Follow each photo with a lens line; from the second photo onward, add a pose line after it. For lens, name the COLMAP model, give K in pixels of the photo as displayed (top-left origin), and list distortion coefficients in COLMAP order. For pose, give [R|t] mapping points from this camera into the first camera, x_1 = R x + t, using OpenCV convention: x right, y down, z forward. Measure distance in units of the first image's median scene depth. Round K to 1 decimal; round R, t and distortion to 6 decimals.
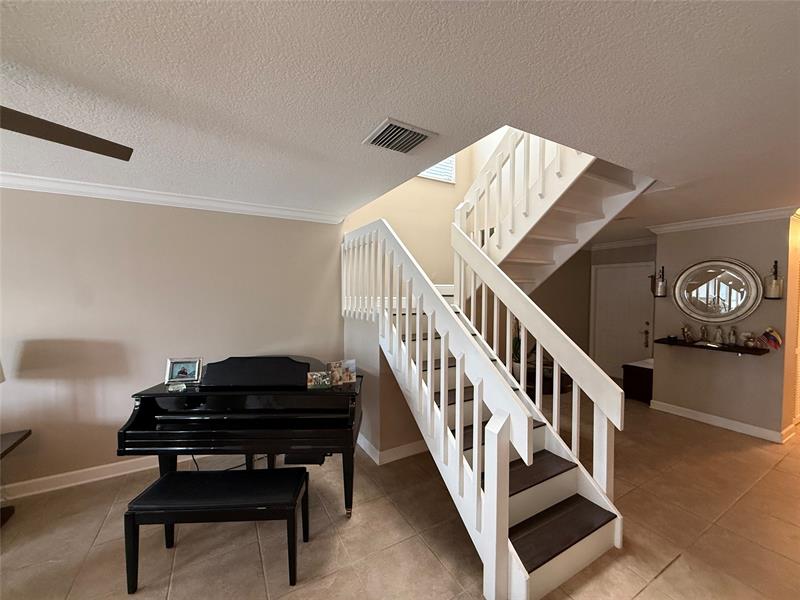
lens RADIAL K [[316.9, 0, 398.3], [0, 316.9, 301.9], [0, 0, 1]] dist [0.002091, 0.000361]
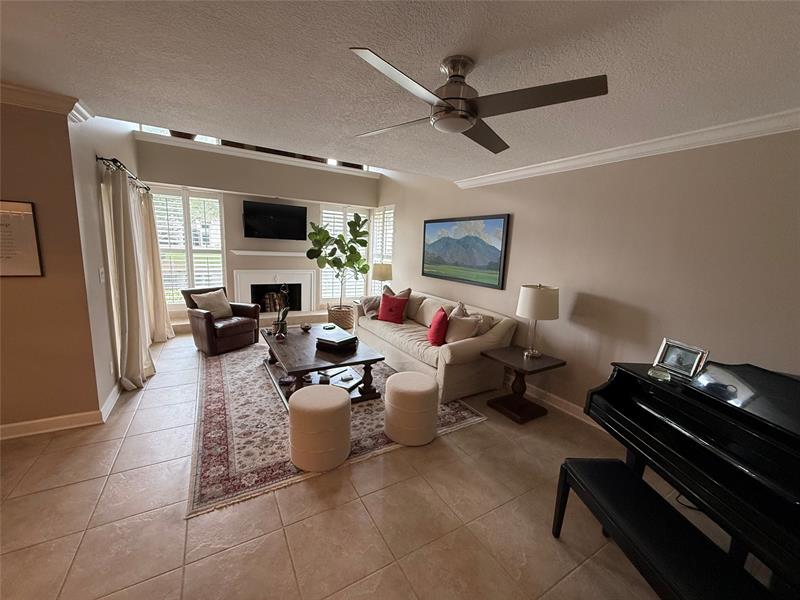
lens RADIAL K [[316.9, 0, 399.9], [0, 316.9, 301.5], [0, 0, 1]] dist [0.002091, 0.000361]
pose [[0.021553, 0.170489, -0.985124, 0.051867], [-0.086174, 0.982002, 0.168063, 0.007739], [0.996047, 0.081269, 0.035857, 0.304601]]
